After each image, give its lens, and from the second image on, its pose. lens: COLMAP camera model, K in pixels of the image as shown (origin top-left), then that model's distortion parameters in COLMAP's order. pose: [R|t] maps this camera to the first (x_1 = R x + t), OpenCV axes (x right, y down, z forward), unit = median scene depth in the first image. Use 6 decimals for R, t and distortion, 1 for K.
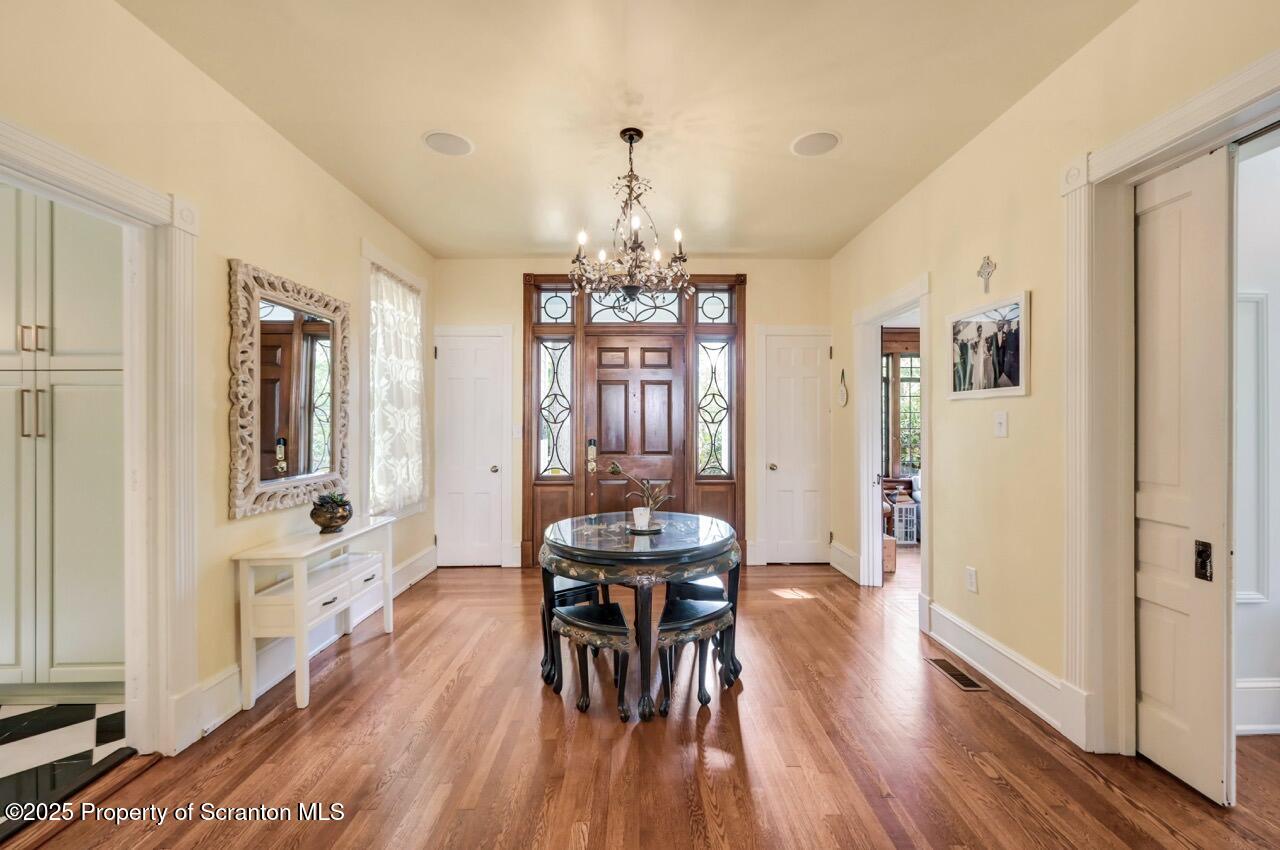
lens RADIAL K [[509.6, 0, 643.9], [0, 509.6, 421.6], [0, 0, 1]] dist [0.001358, 0.000246]
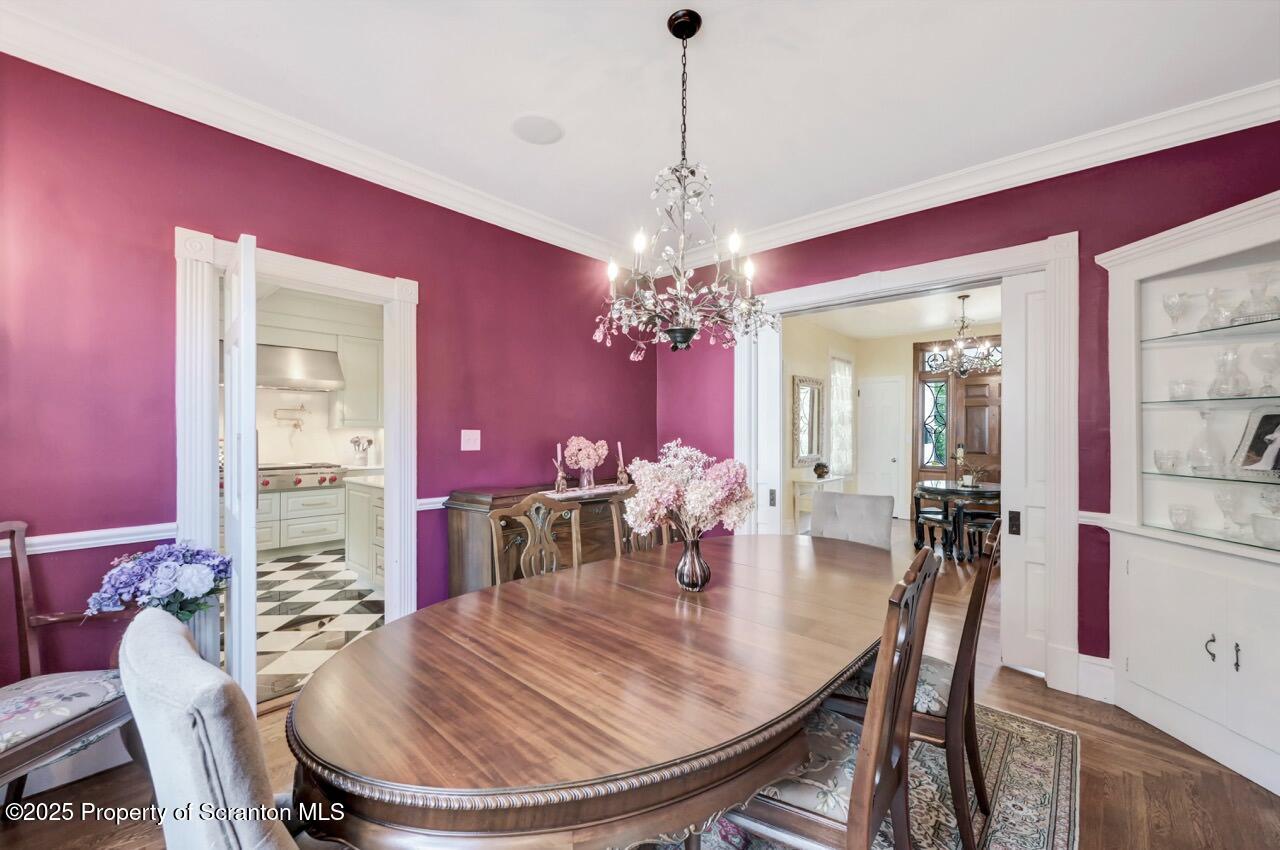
lens RADIAL K [[509.6, 0, 642.0], [0, 509.6, 427.5], [0, 0, 1]] dist [0.001358, 0.000246]
pose [[0.732057, 0.004218, -0.681230, 0.263773], [-0.004627, 0.999989, 0.001219, -0.014505], [0.681227, 0.002260, 0.732068, -0.862021]]
